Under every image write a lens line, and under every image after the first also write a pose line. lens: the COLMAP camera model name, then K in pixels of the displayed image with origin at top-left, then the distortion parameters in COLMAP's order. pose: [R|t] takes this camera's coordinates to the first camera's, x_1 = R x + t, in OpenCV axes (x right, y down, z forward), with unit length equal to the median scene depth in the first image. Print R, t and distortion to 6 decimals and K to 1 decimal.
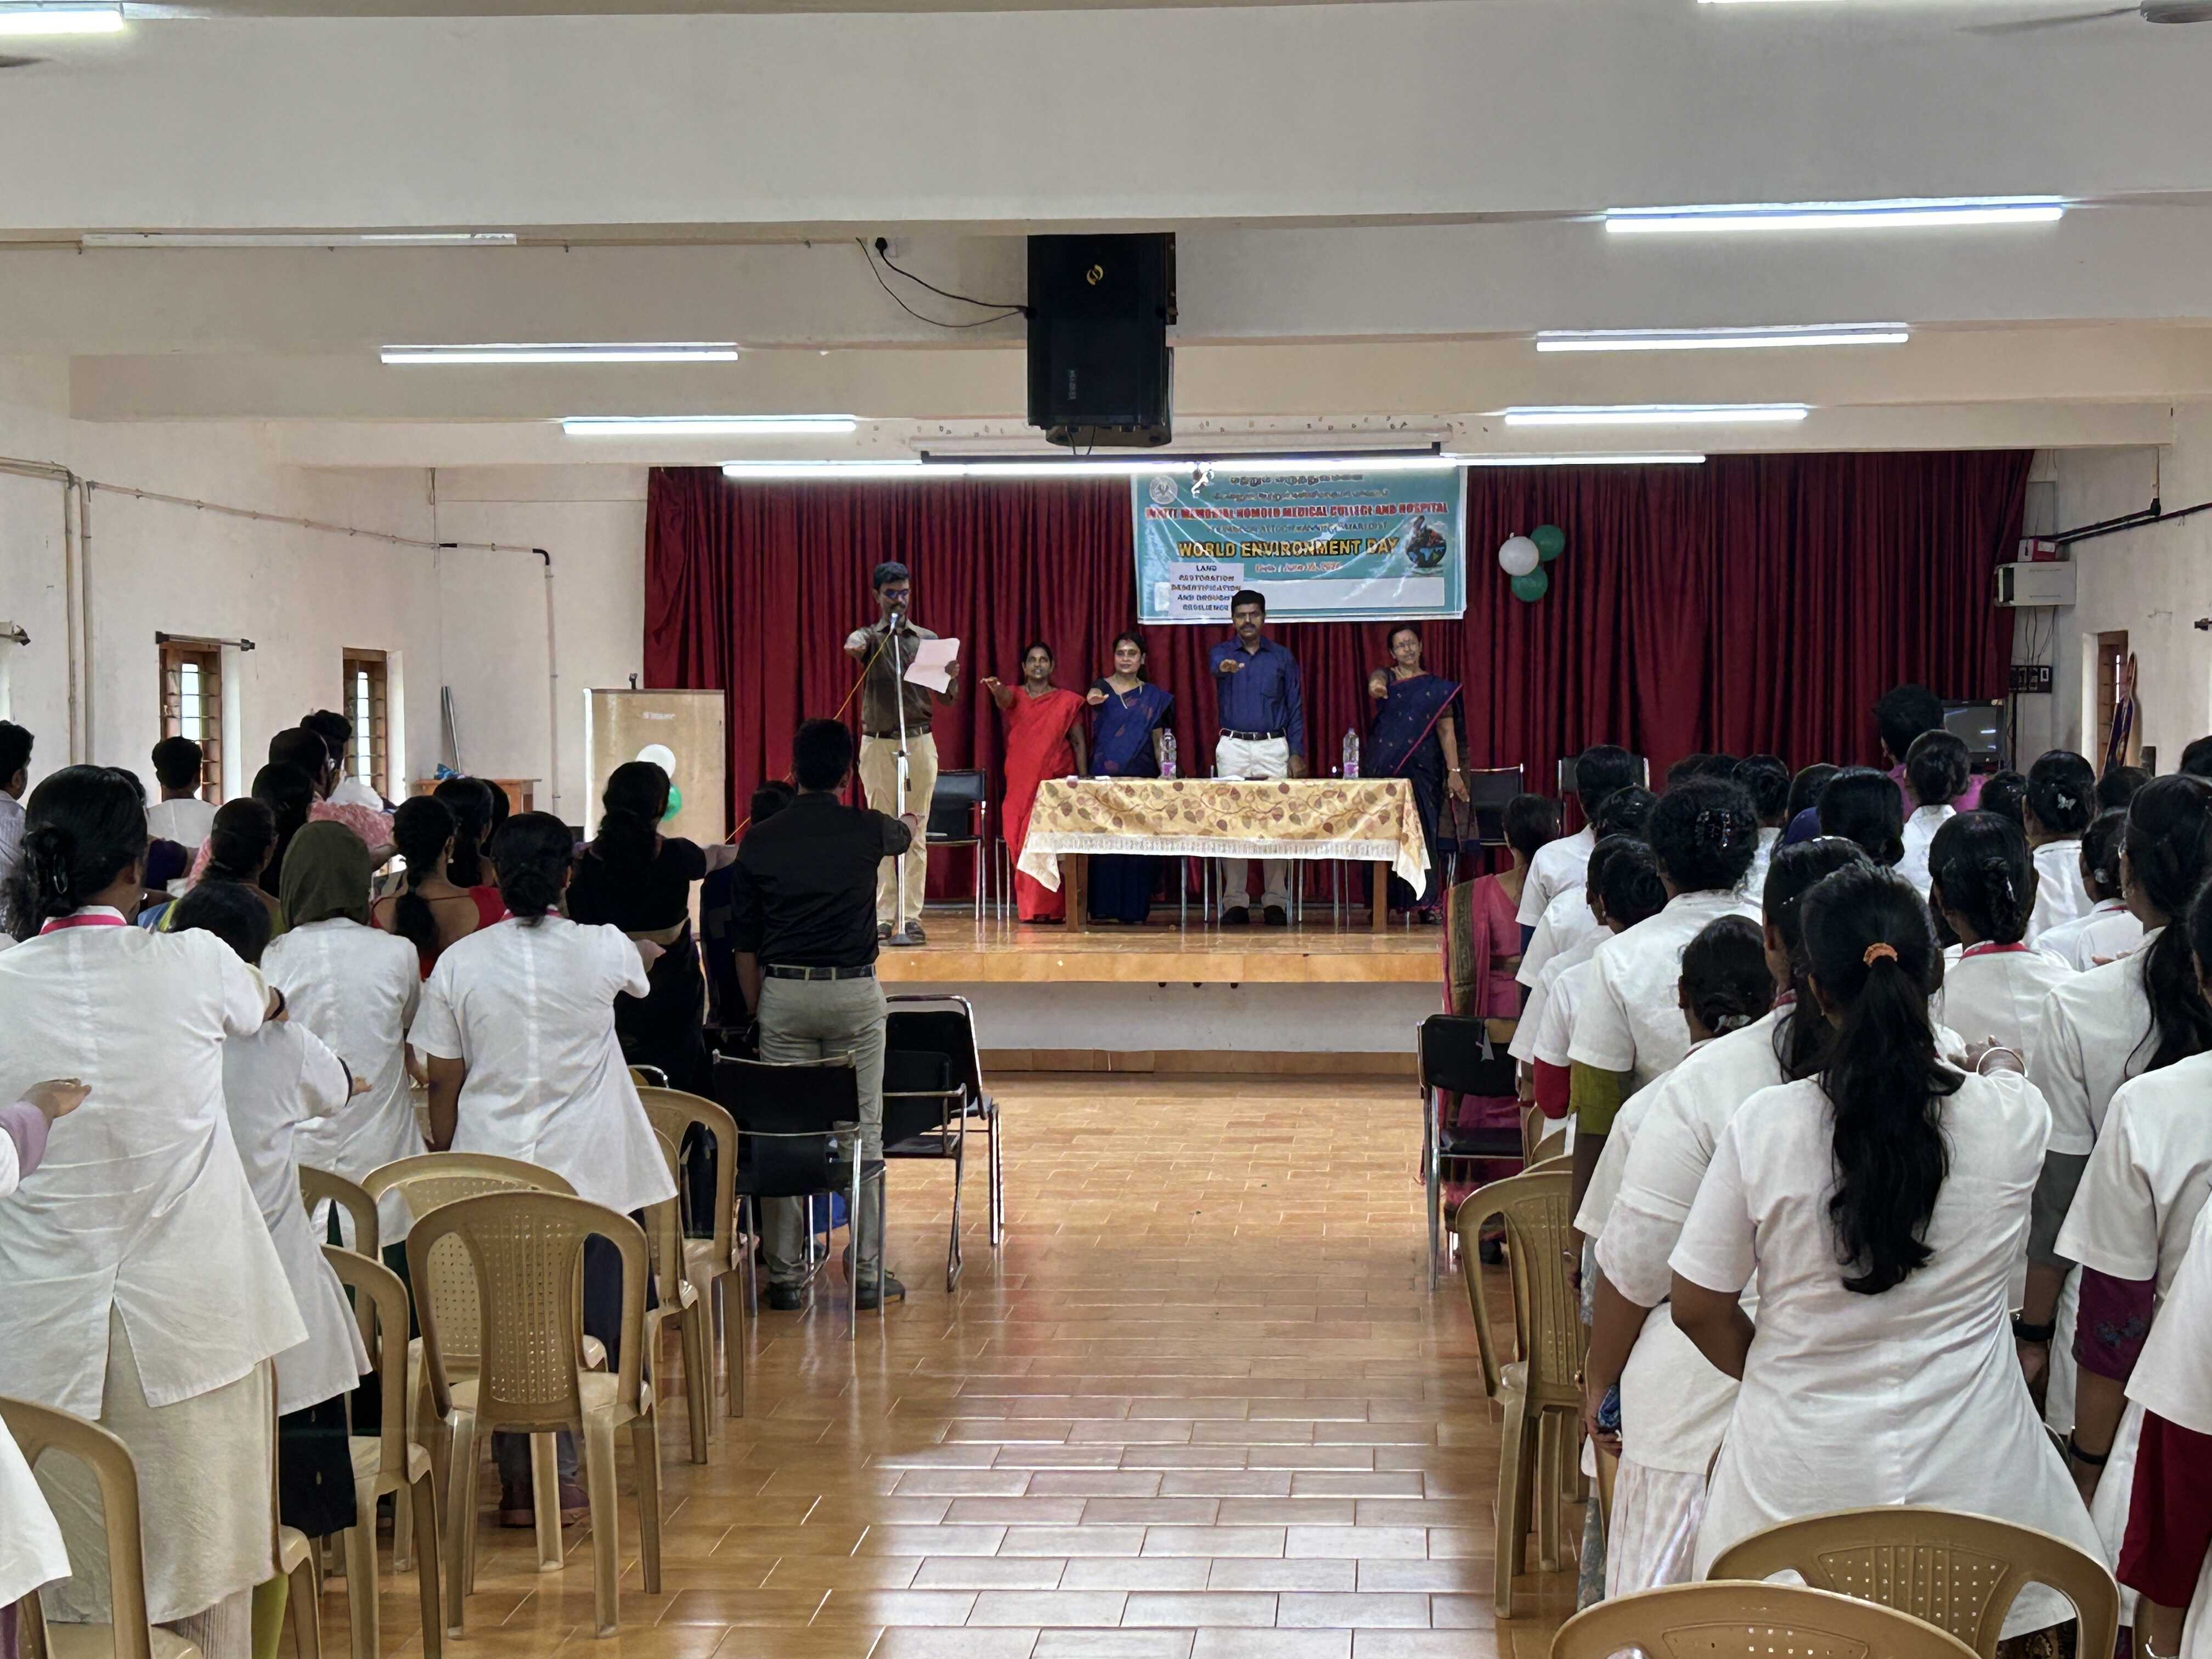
lens RADIAL K [[3875.4, 0, 1106.0], [0, 3875.4, 829.5], [0, 0, 1]] dist [0.014398, 0.006403]
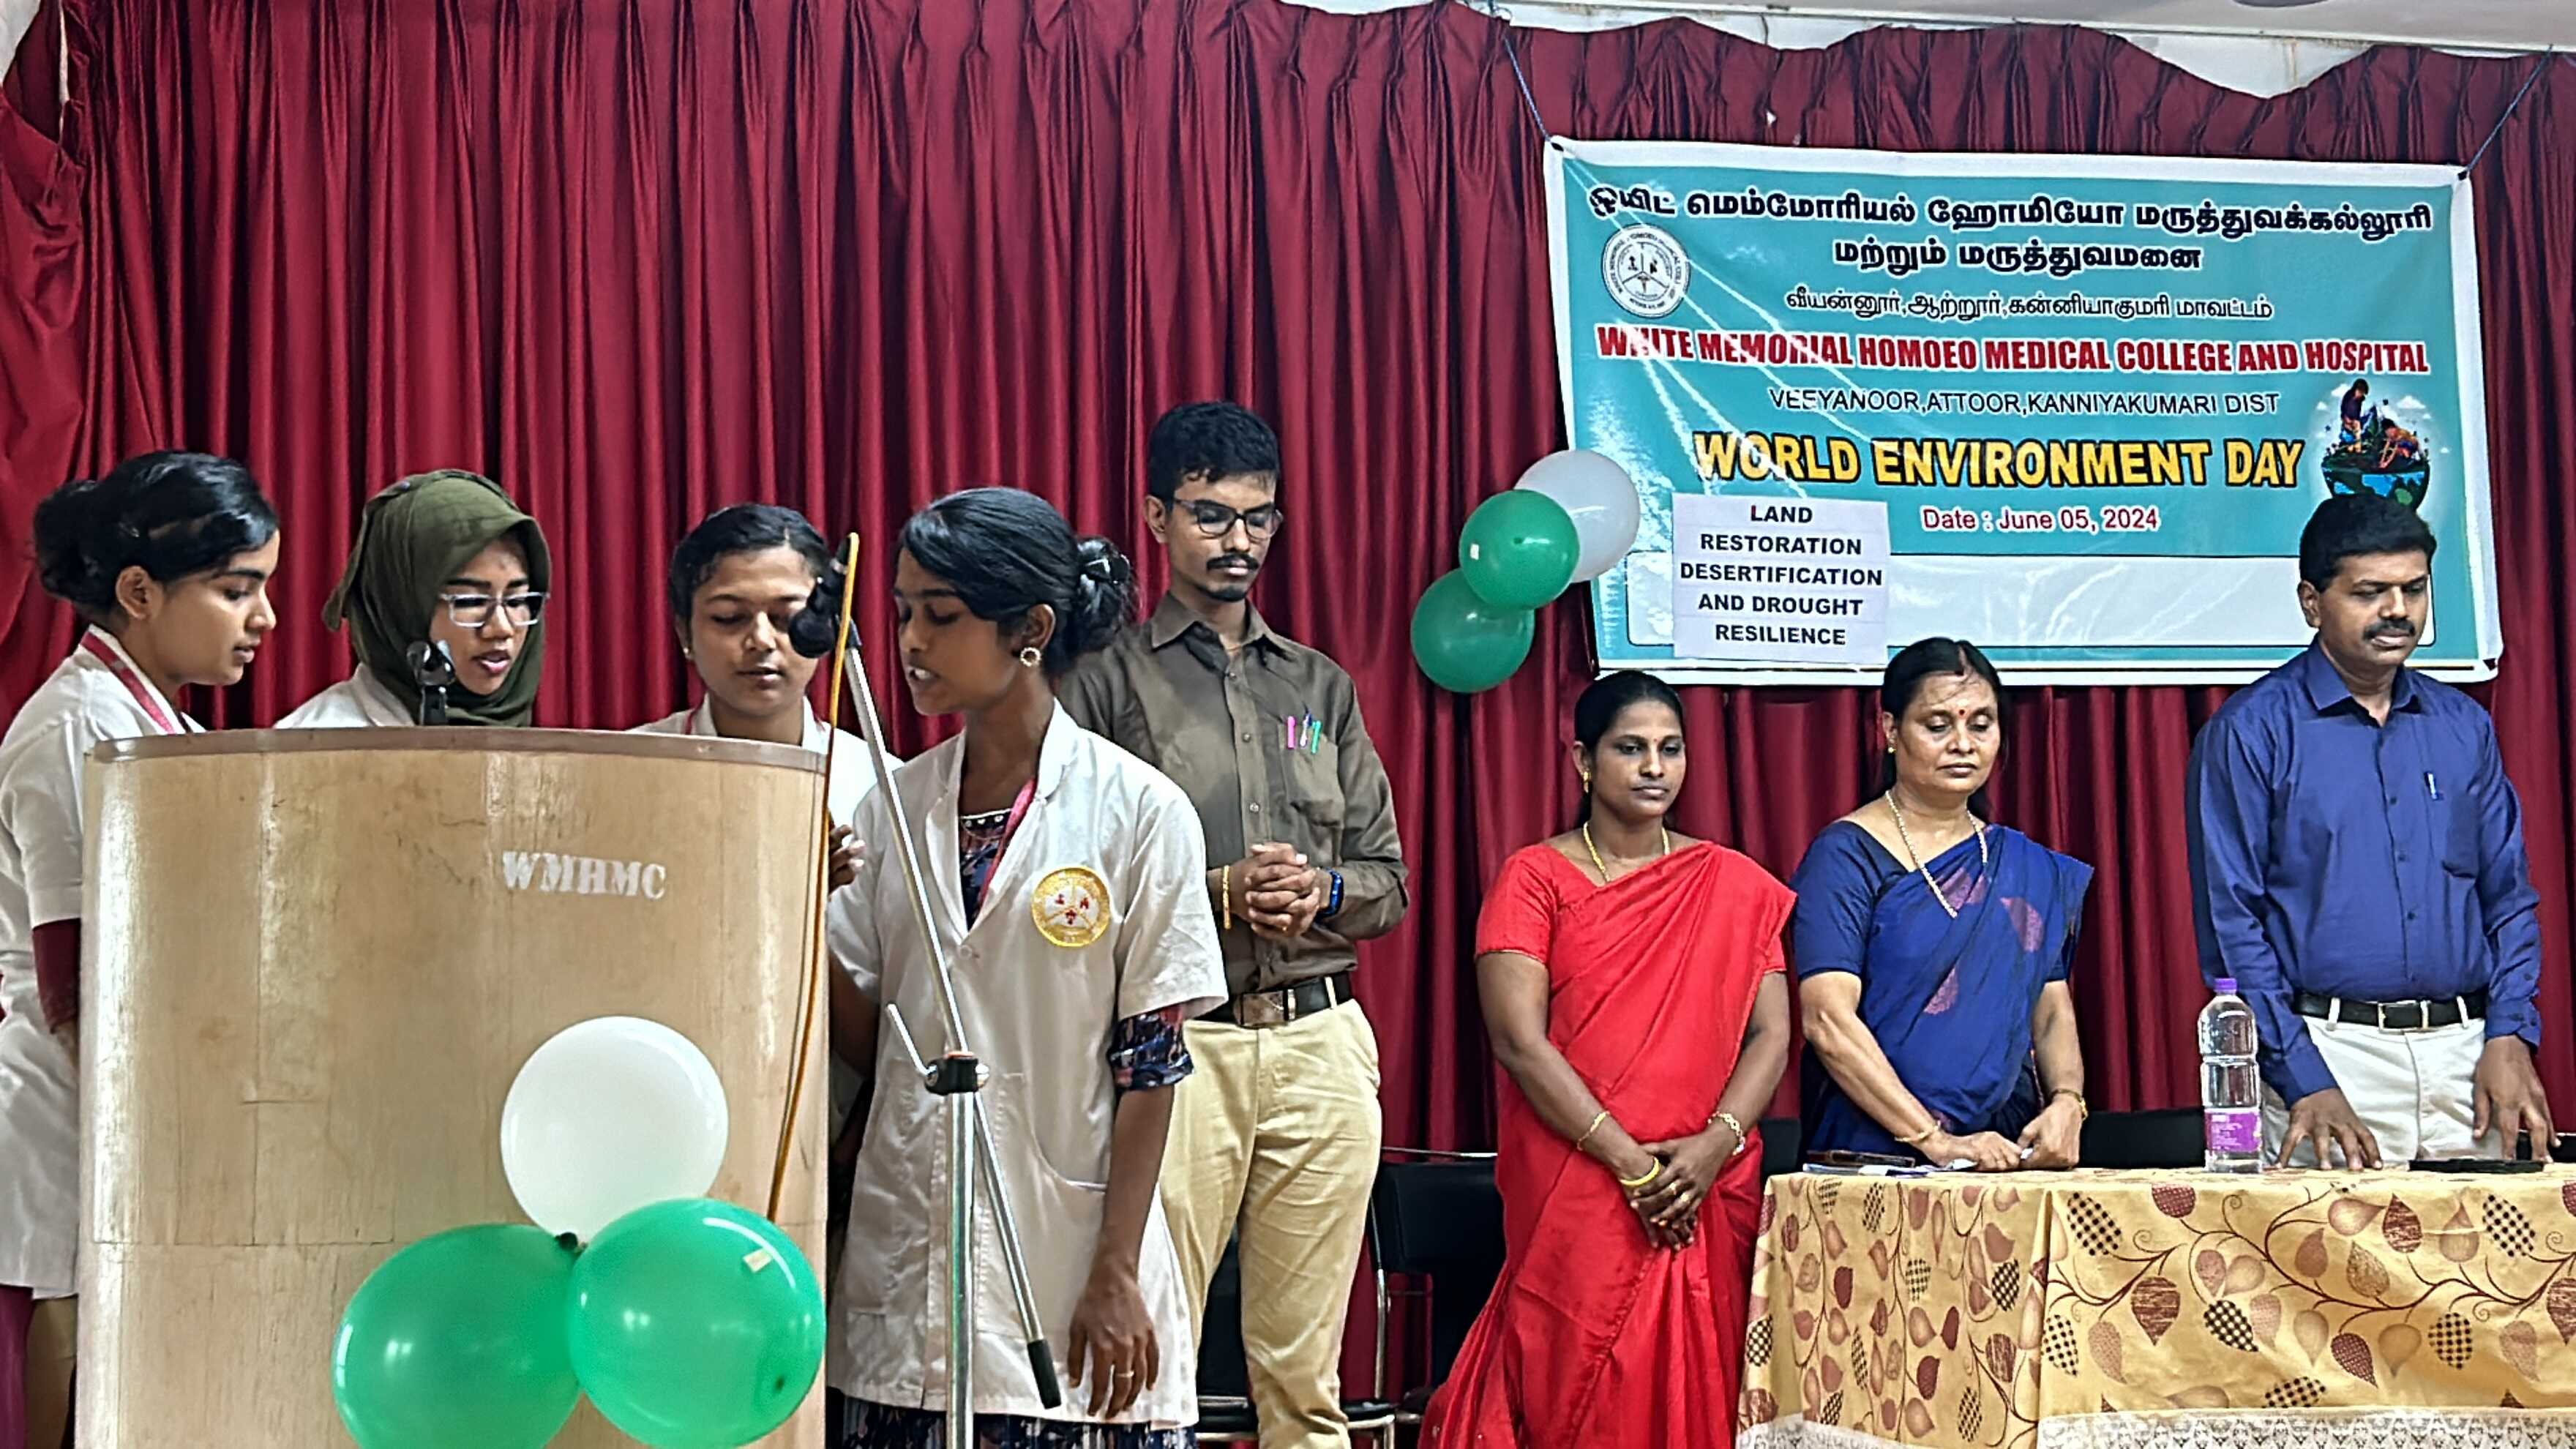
lens RADIAL K [[4106.8, 0, 1288.0], [0, 4106.8, 724.5], [0, 0, 1]] dist [0.185138, -0.758323]
pose [[0.943202, 0.016558, 0.331806, -0.143197], [0.022885, 0.993146, -0.114616, -0.012709], [-0.331429, 0.115700, 0.936359, 0.779477]]
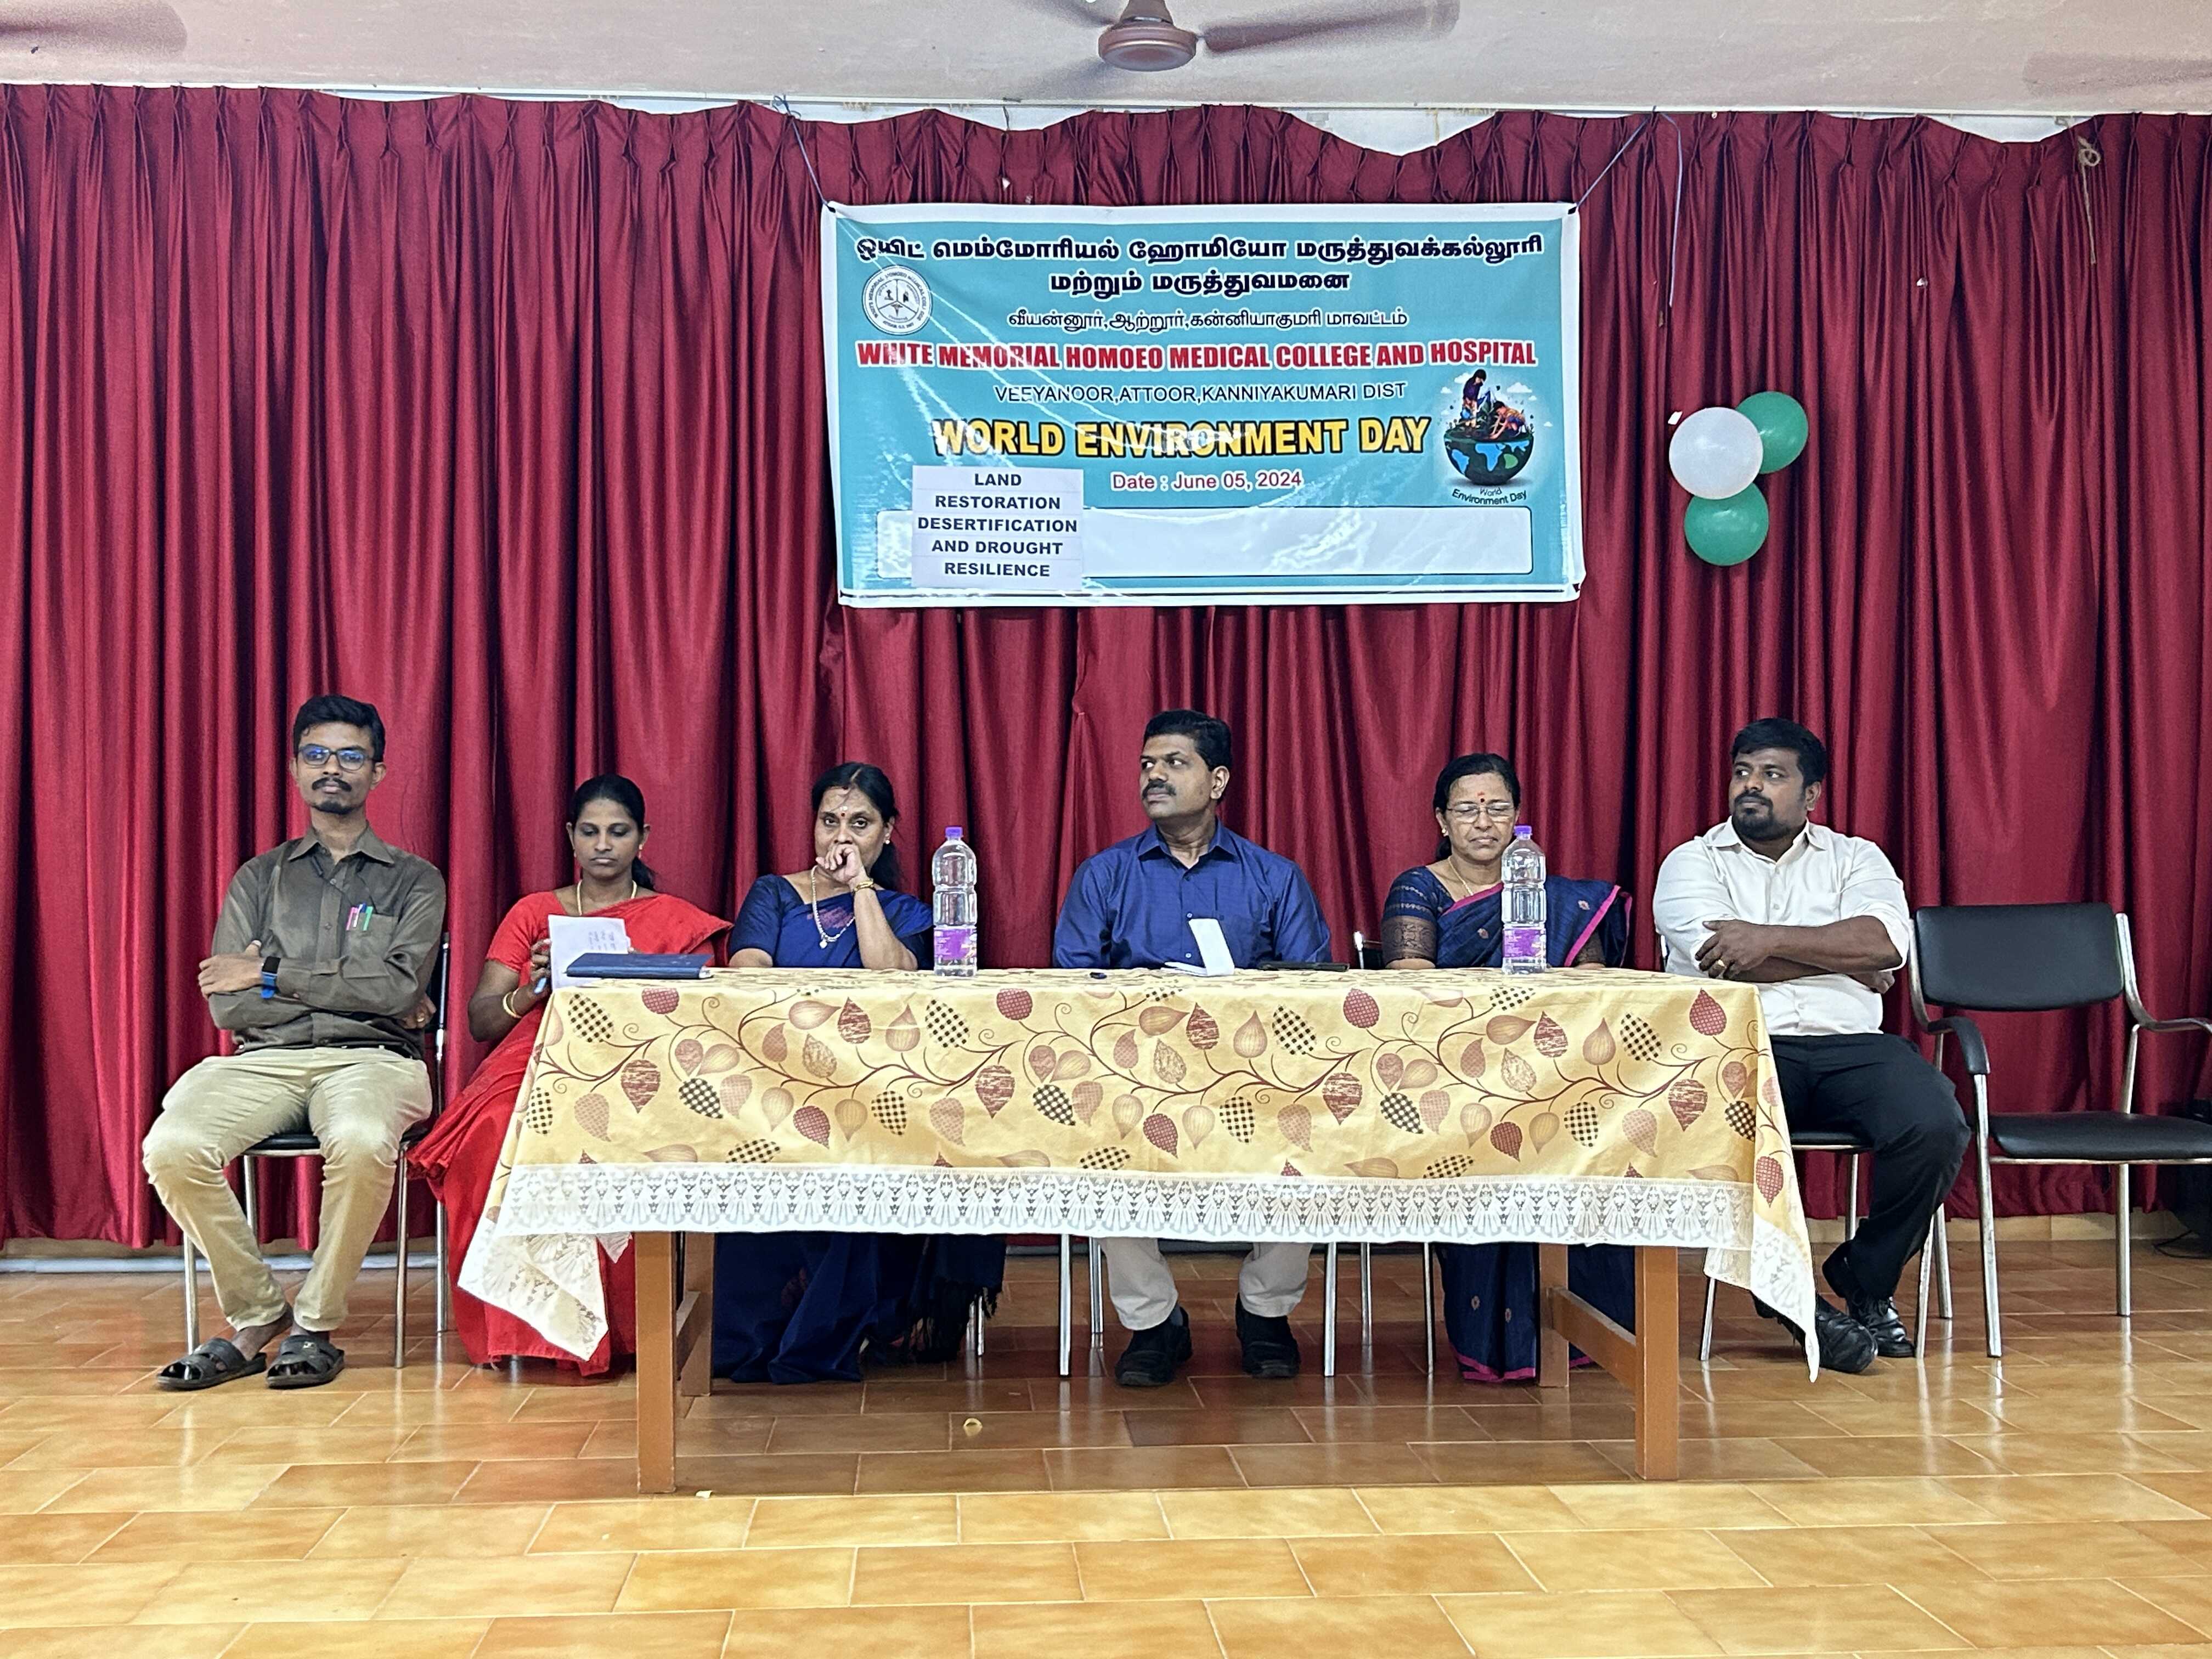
lens RADIAL K [[2667.6, 0, 1106.0], [0, 2667.6, 829.5], [0, 0, 1]] dist [0.040280, -0.014908]
pose [[0.991182, 0.002871, 0.132478, -0.002054], [0.003920, 0.998692, -0.050972, -0.014144], [-0.132451, 0.051042, 0.989875, 0.790009]]
